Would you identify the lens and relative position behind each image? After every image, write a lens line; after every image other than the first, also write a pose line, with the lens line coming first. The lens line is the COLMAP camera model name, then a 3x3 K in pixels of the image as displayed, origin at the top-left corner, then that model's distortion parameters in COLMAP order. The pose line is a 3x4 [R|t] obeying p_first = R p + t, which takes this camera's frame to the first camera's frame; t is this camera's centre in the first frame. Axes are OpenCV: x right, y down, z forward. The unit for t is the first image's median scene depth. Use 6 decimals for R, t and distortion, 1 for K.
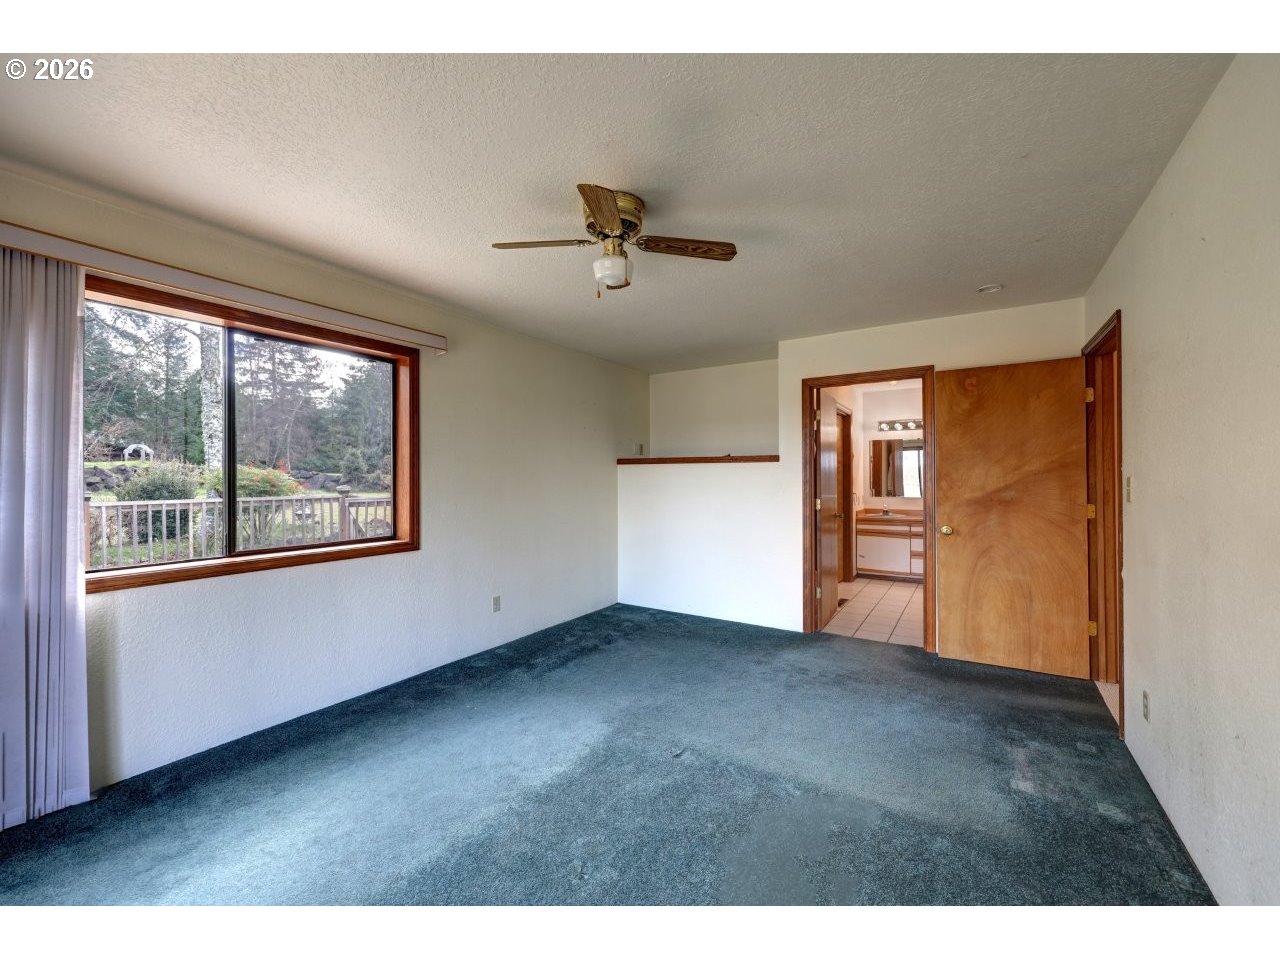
lens RADIAL K [[511.9, 0, 643.4], [0, 511.9, 474.4], [0, 0, 1]] dist [-0.000807, 0.000505]
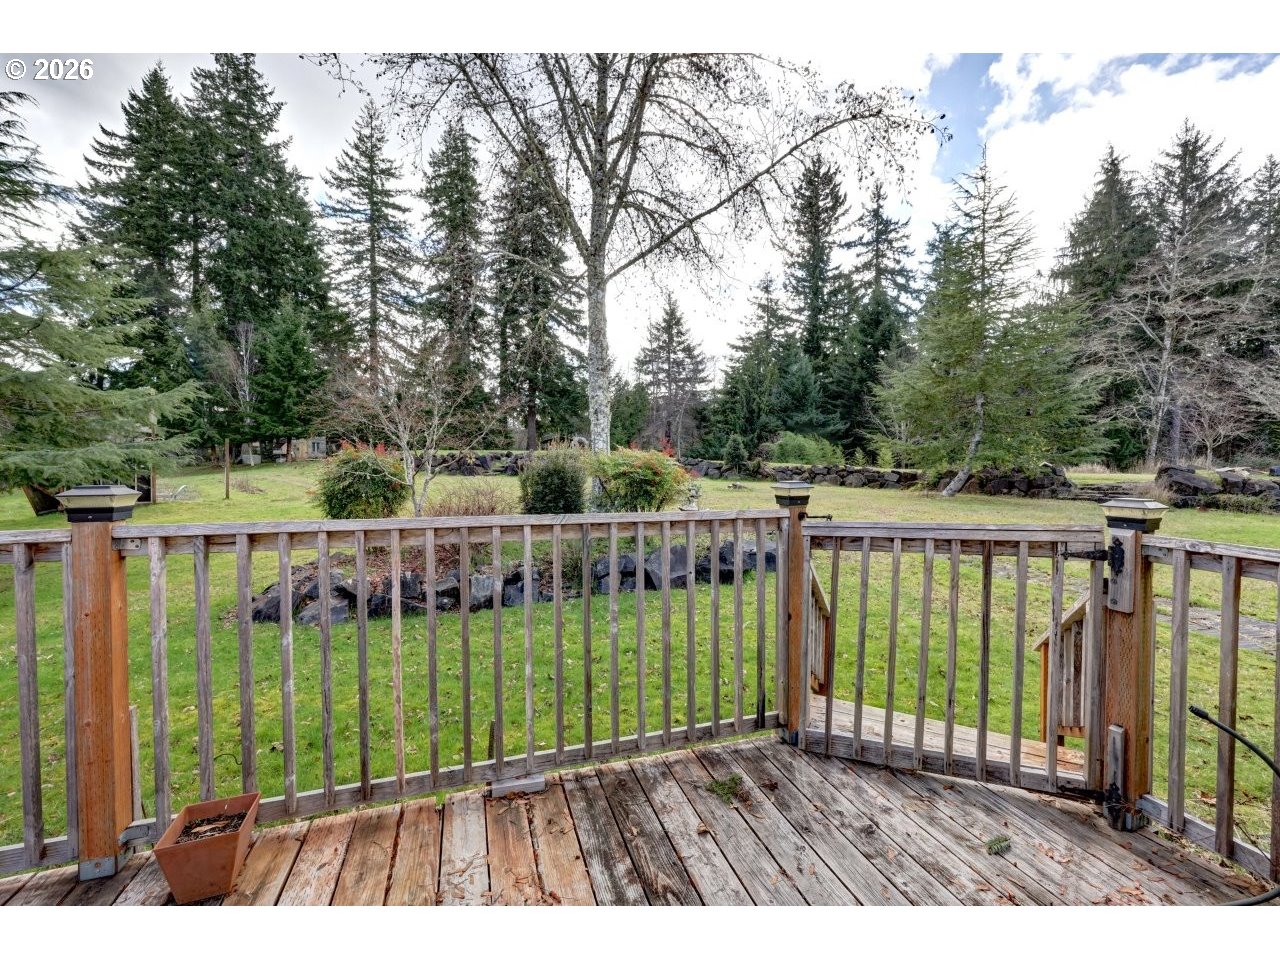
lens RADIAL K [[511.9, 0, 643.4], [0, 511.9, 474.4], [0, 0, 1]] dist [-0.000807, 0.000505]
pose [[0.778197, 0.017008, -0.627790, -0.099566], [-0.003655, 0.999739, 0.022555, 0.002572], [0.628010, -0.015258, 0.778056, 0.149976]]
